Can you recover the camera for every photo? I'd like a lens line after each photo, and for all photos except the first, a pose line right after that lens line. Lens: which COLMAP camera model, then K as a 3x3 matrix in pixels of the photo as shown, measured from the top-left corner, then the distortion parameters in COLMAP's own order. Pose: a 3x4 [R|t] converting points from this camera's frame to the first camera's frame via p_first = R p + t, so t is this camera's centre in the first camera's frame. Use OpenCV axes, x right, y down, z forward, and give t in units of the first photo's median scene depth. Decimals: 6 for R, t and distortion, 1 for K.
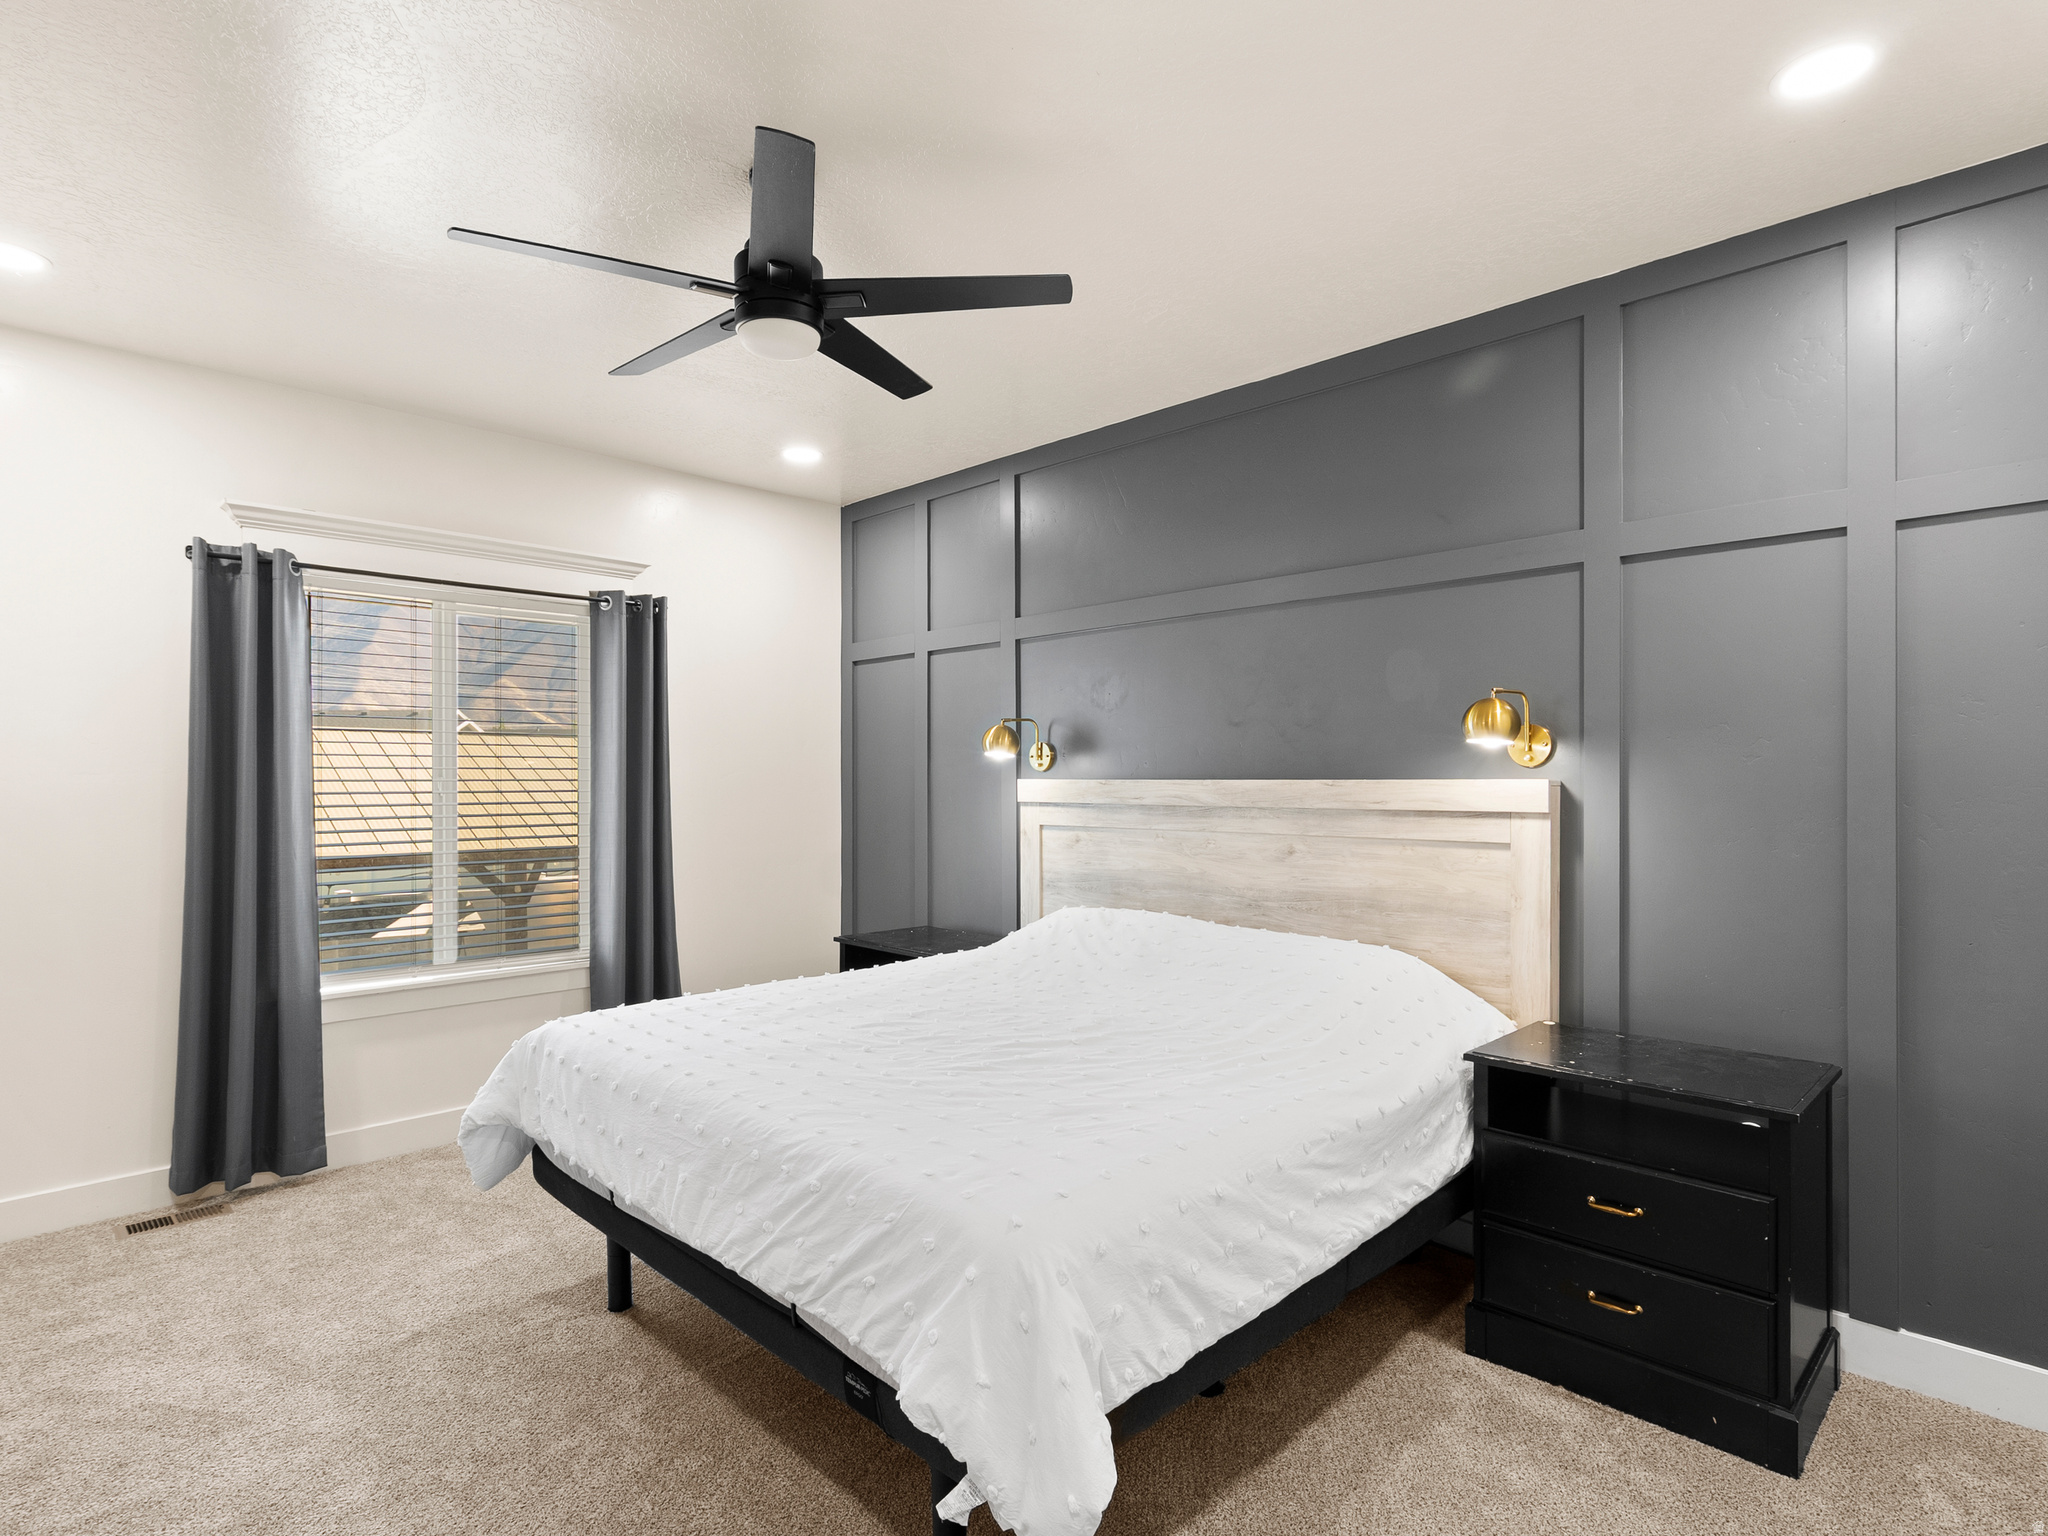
lens RADIAL K [[1071.6, 0, 1023.0], [0, 1071.6, 782.6], [0, 0, 1]] dist [-0.002537, -0.000376]
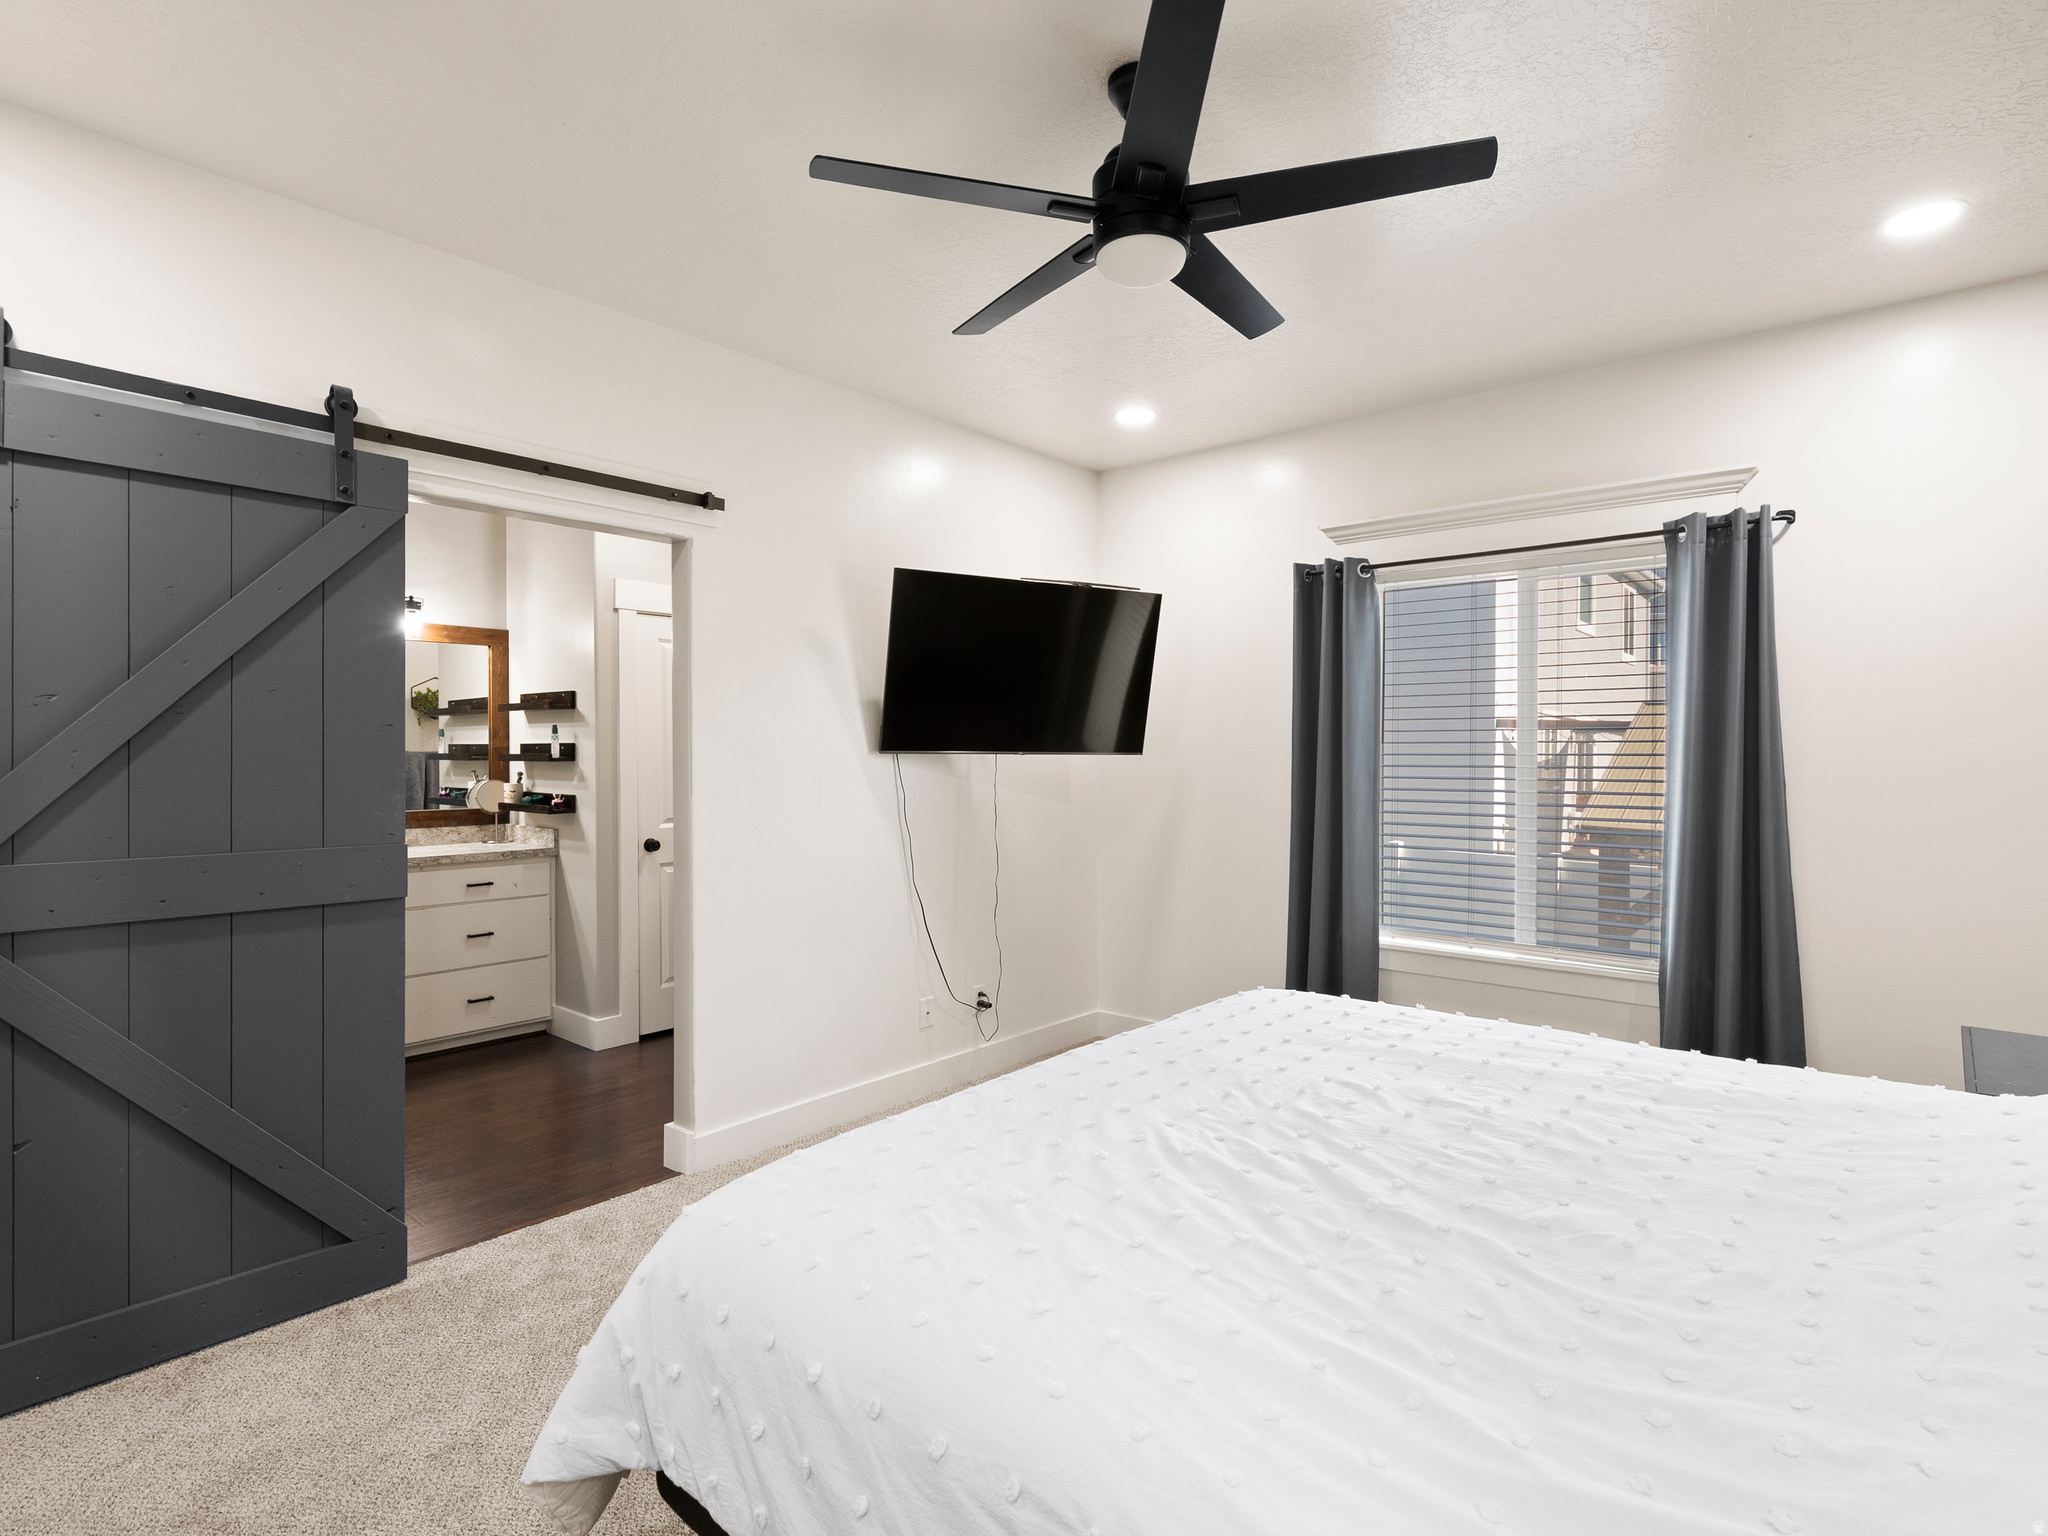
lens RADIAL K [[1046.6, 0, 1024.0], [0, 1046.6, 768.0], [0, 0, 1]] dist [-0.002010, -0.000396]
pose [[0.082317, 0.014921, -0.996494, 0.430774], [-0.006537, 0.999874, 0.014432, -0.000796], [0.996585, 0.005326, 0.082405, 0.555815]]
